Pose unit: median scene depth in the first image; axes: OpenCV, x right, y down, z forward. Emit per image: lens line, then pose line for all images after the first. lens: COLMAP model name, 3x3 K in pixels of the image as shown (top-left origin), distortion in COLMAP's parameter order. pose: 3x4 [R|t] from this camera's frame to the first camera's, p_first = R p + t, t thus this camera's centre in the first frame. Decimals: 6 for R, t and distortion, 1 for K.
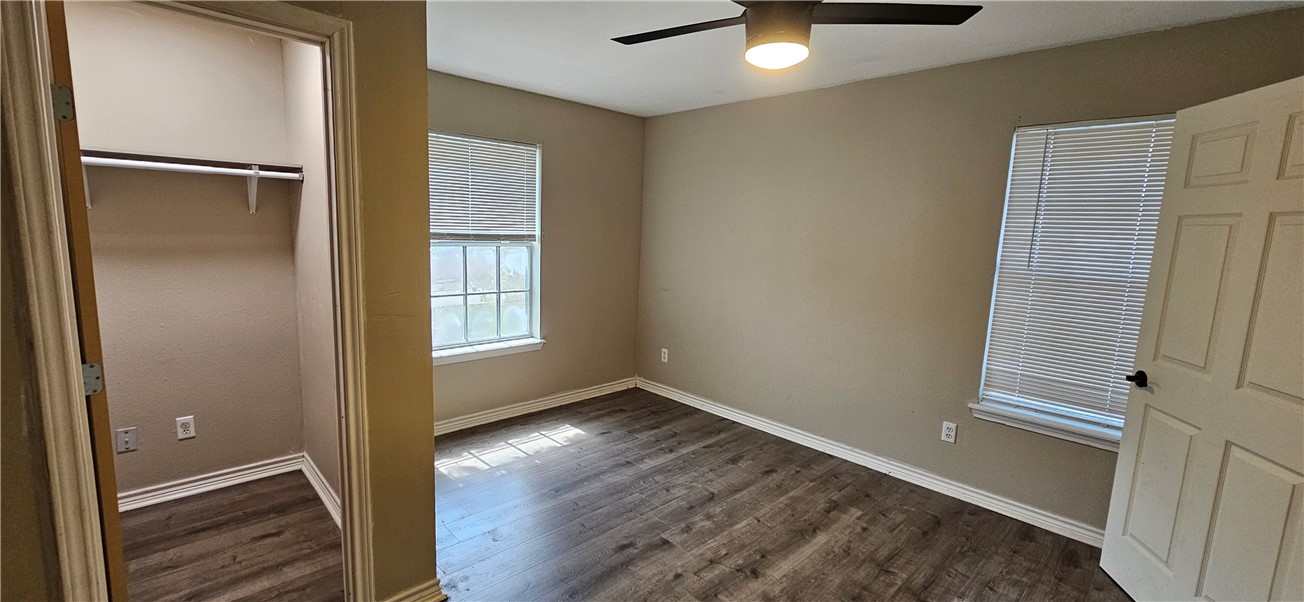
lens RADIAL K [[533.3, 0, 649.6], [0, 533.3, 301.1], [0, 0, 1]] dist [-0.005432, 0.000815]
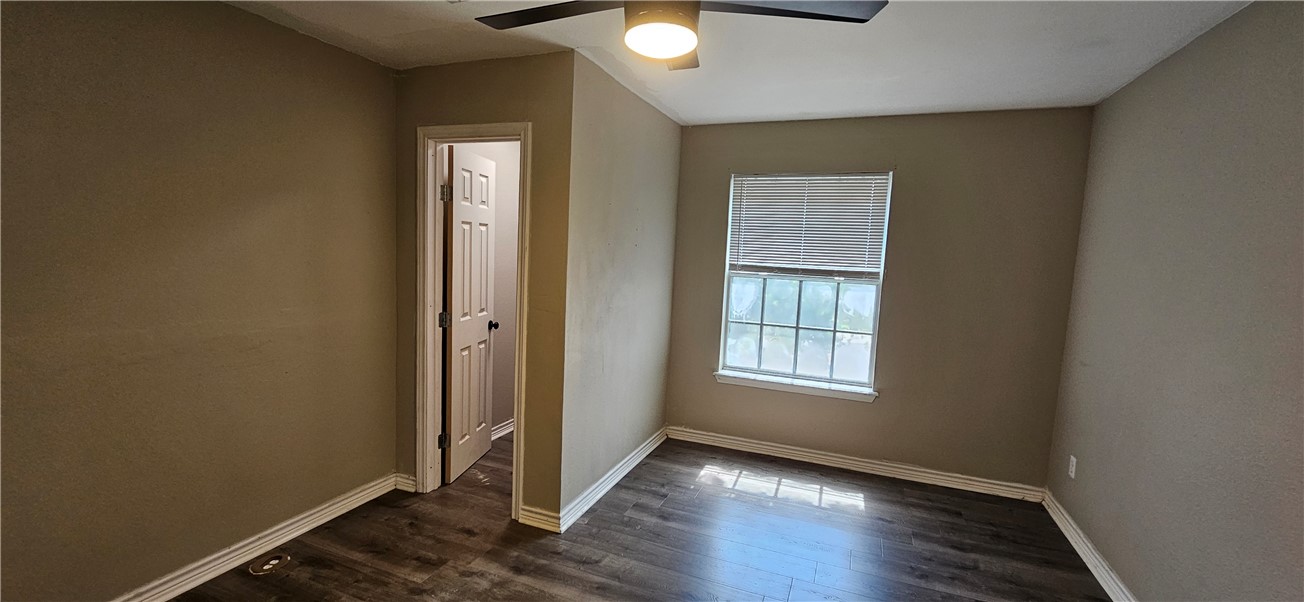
lens RADIAL K [[533.3, 0, 650.9], [0, 533.3, 301.3], [0, 0, 1]] dist [-0.005432, 0.000815]
pose [[0.418017, 0.067887, -0.905899, 0.446169], [-0.153447, 0.988152, 0.003244, -0.021954], [0.895386, 0.137651, 0.423481, 0.297585]]
